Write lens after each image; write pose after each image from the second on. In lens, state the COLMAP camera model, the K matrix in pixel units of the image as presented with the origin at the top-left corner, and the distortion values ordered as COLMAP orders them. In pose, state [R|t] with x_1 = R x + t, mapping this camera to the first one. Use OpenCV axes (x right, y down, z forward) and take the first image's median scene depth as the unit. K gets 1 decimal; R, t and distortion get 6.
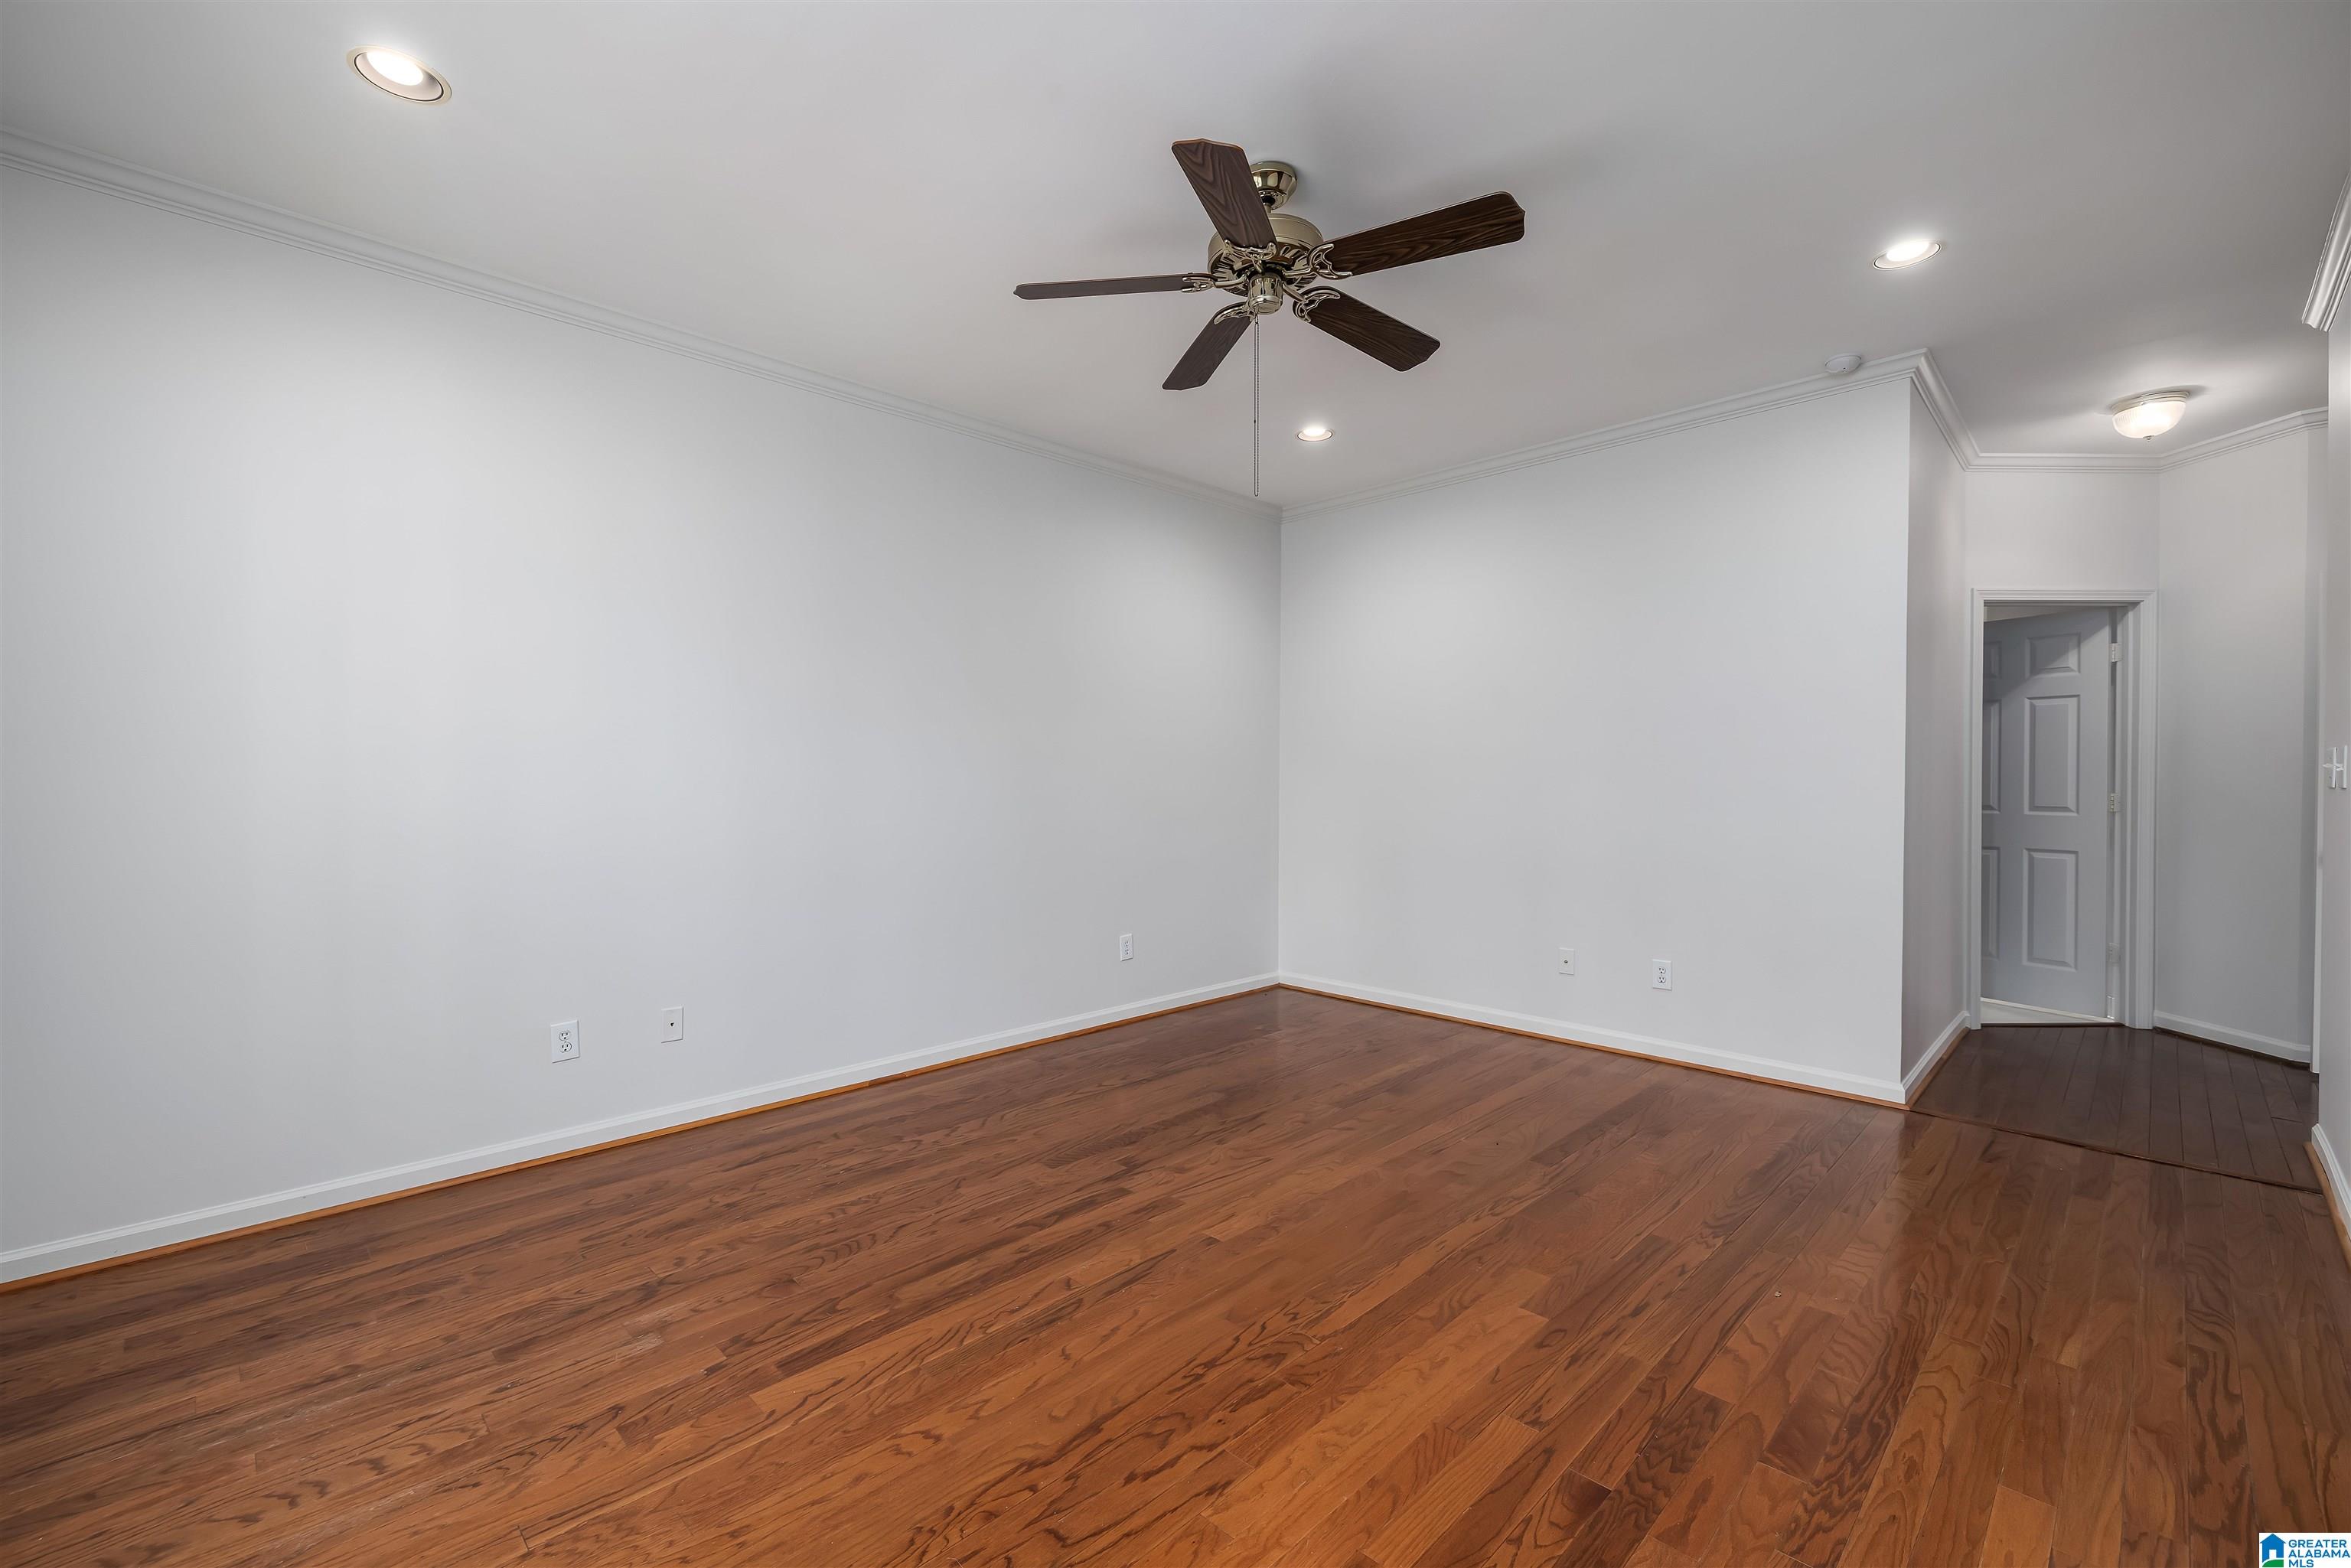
lens RADIAL K [[989.2, 0, 1160.3], [0, 989.2, 771.0], [0, 0, 1]] dist [0.001659, 0.000013]
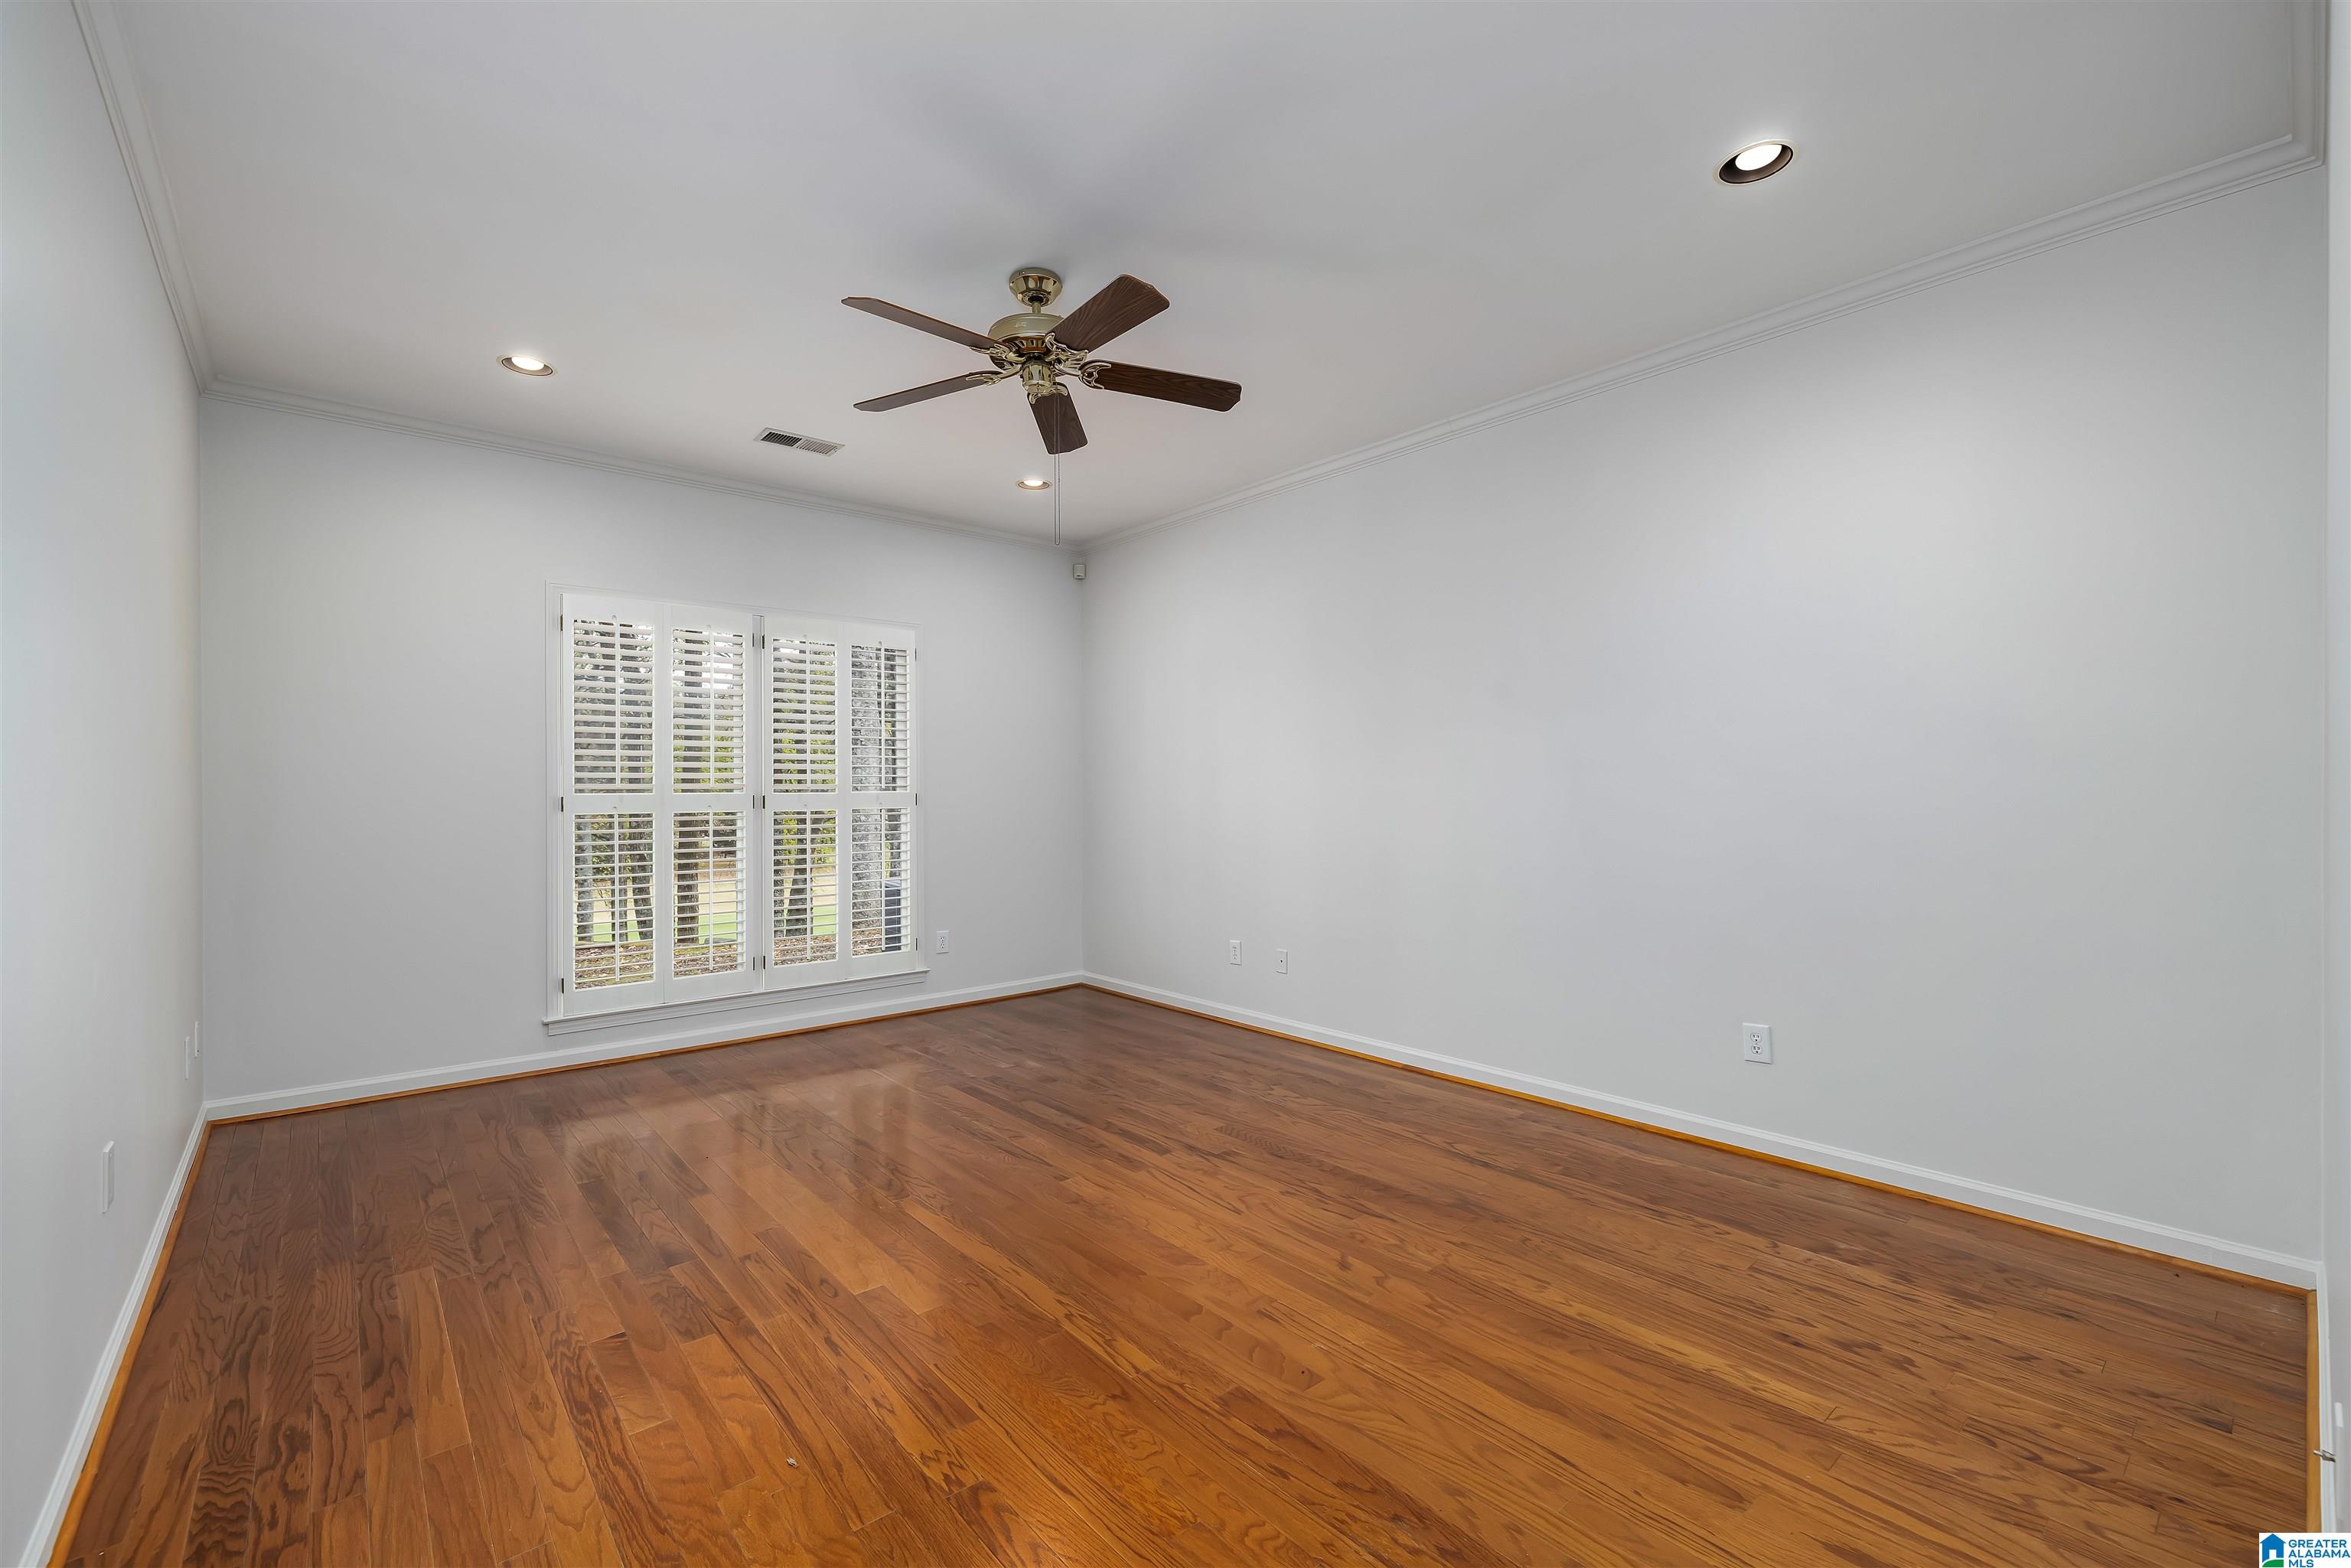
lens RADIAL K [[989.2, 0, 1168.5], [0, 989.2, 797.8], [0, 0, 1]] dist [0.001659, 0.000013]
pose [[-0.073894, 0.008496, -0.997230, 1.099643], [0.009892, 0.999921, 0.007786, 0.004380], [0.997217, -0.009289, -0.073972, 1.088648]]
